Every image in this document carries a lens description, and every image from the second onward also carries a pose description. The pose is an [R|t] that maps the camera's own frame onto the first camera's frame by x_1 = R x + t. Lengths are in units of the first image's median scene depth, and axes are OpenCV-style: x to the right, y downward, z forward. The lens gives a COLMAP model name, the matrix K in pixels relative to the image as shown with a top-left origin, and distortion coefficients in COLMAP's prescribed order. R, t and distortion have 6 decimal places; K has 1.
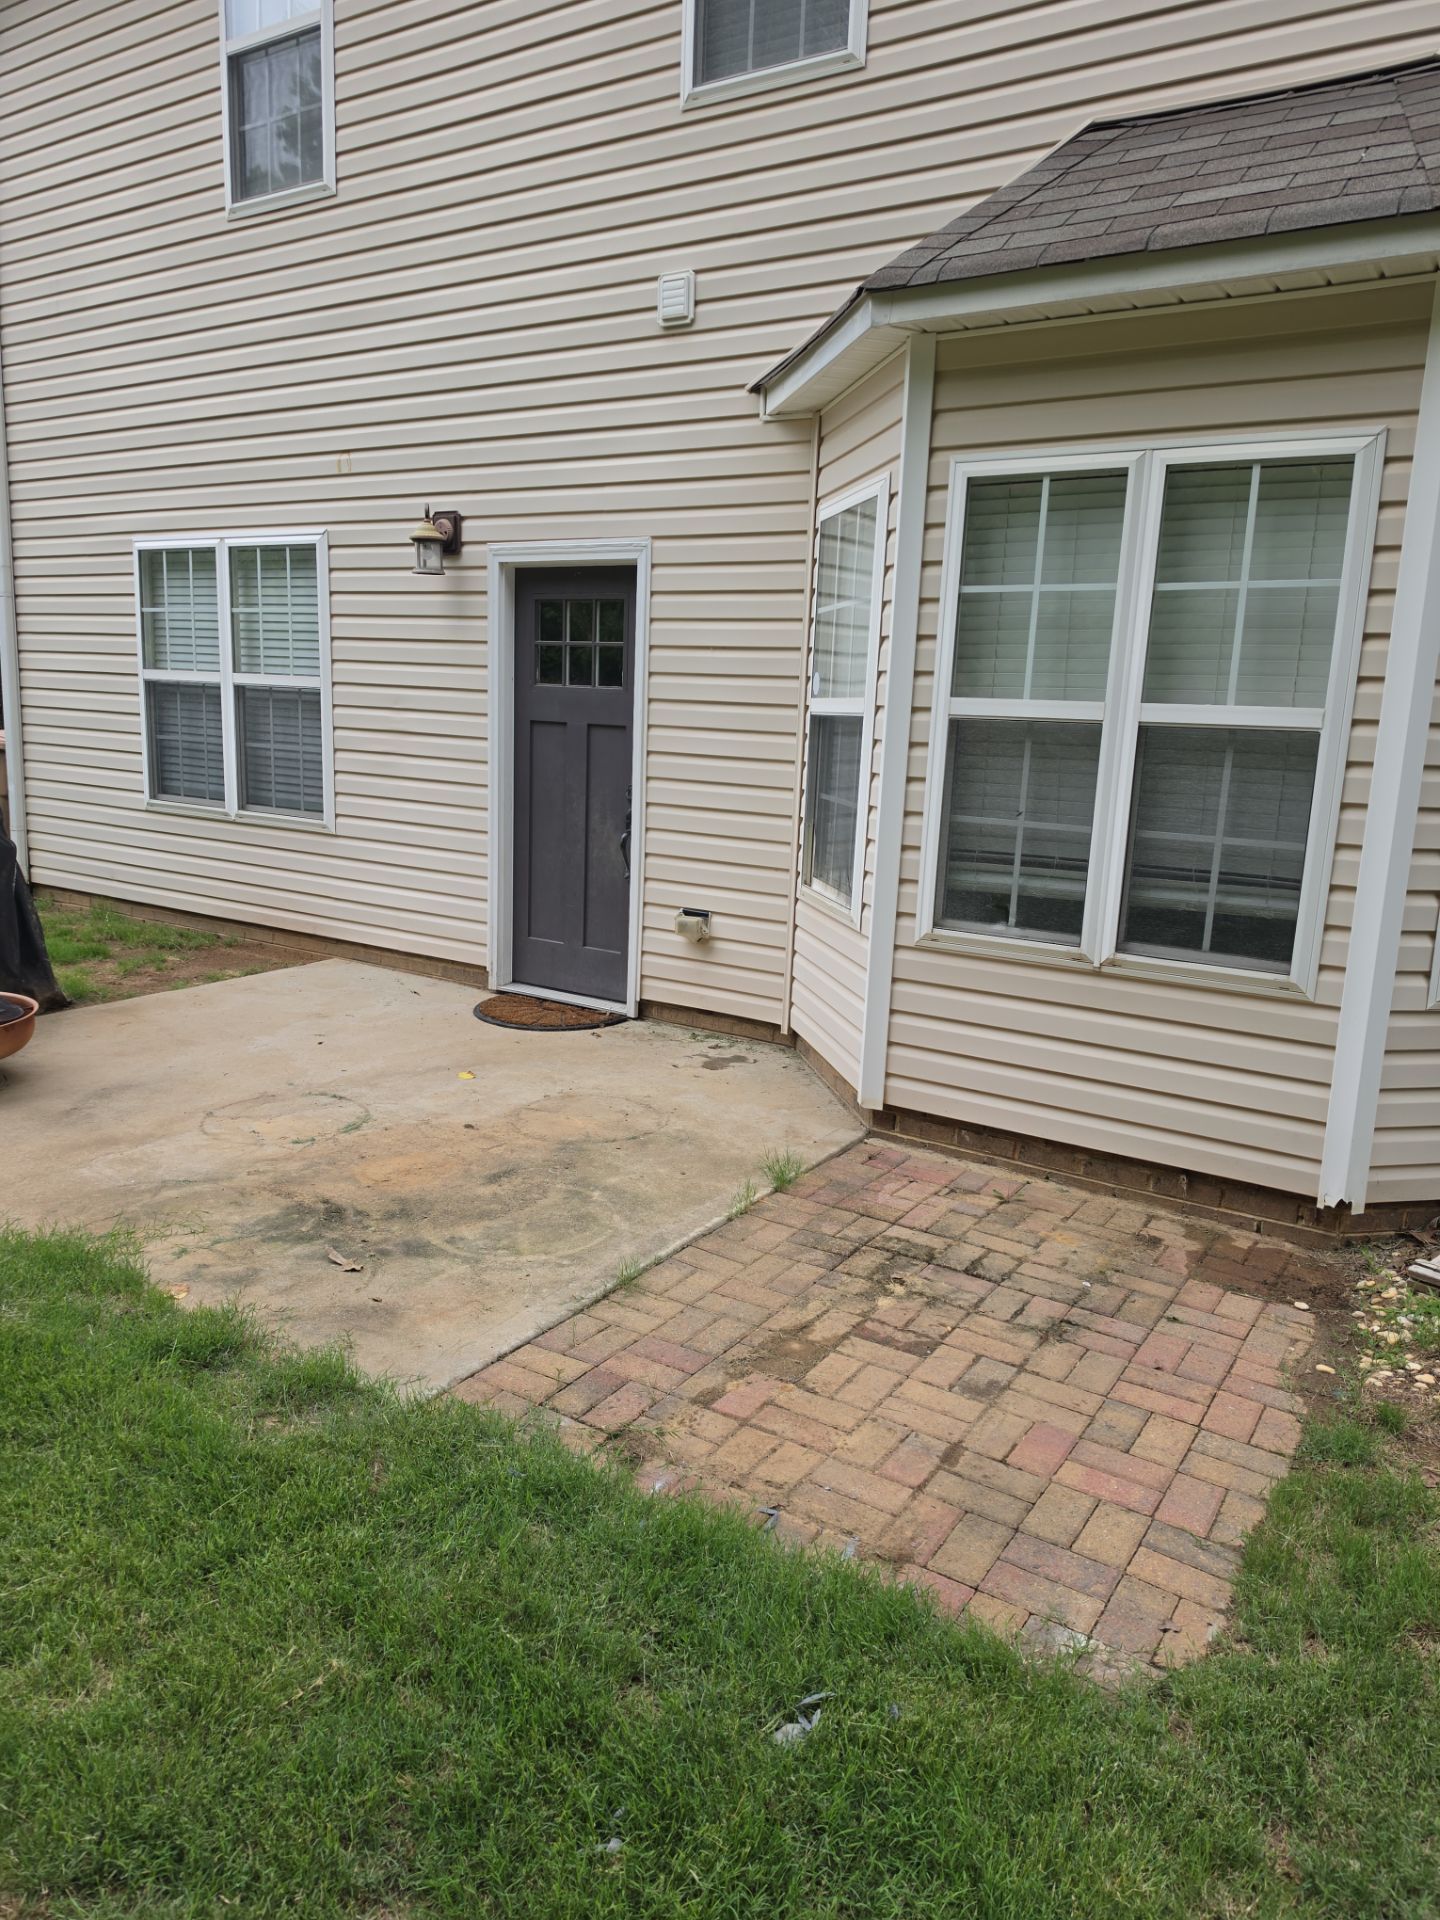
lens RADIAL K [[1374.1, 0, 724.1], [0, 1374.1, 973.8], [0, 0, 1]] dist [0.019626, -0.020452]
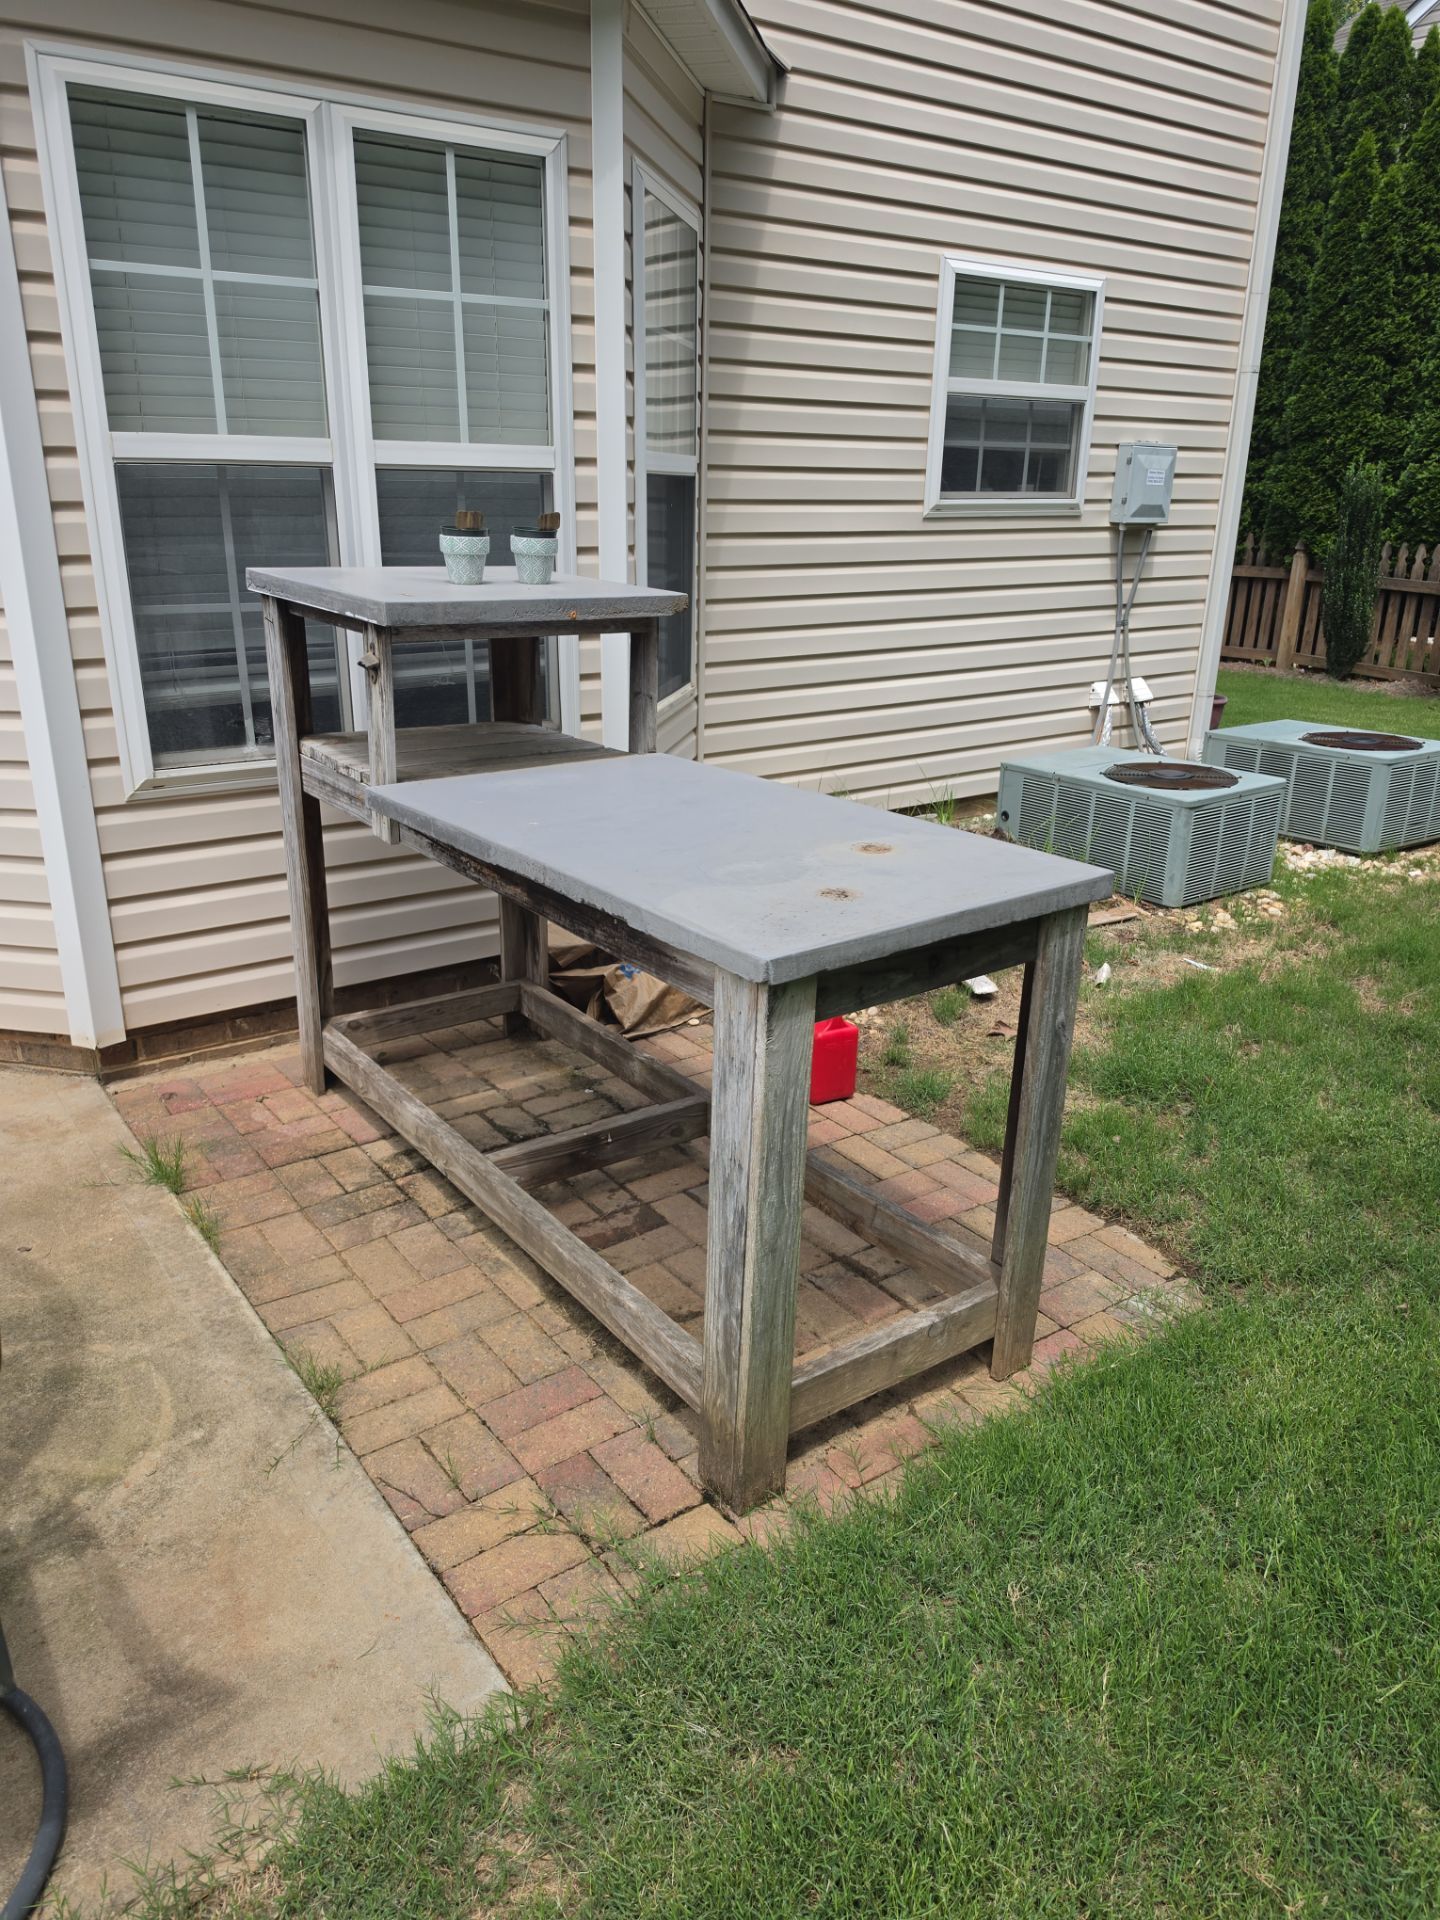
lens RADIAL K [[1374.1, 0, 724.2], [0, 1374.1, 950.3], [0, 0, 1]] dist [0.019626, -0.020452]
pose [[0.345489, -0.335777, 0.876294, -0.448655], [0.187128, 0.939691, 0.286292, -0.105047], [-0.919576, 0.065068, 0.387486, 0.502283]]
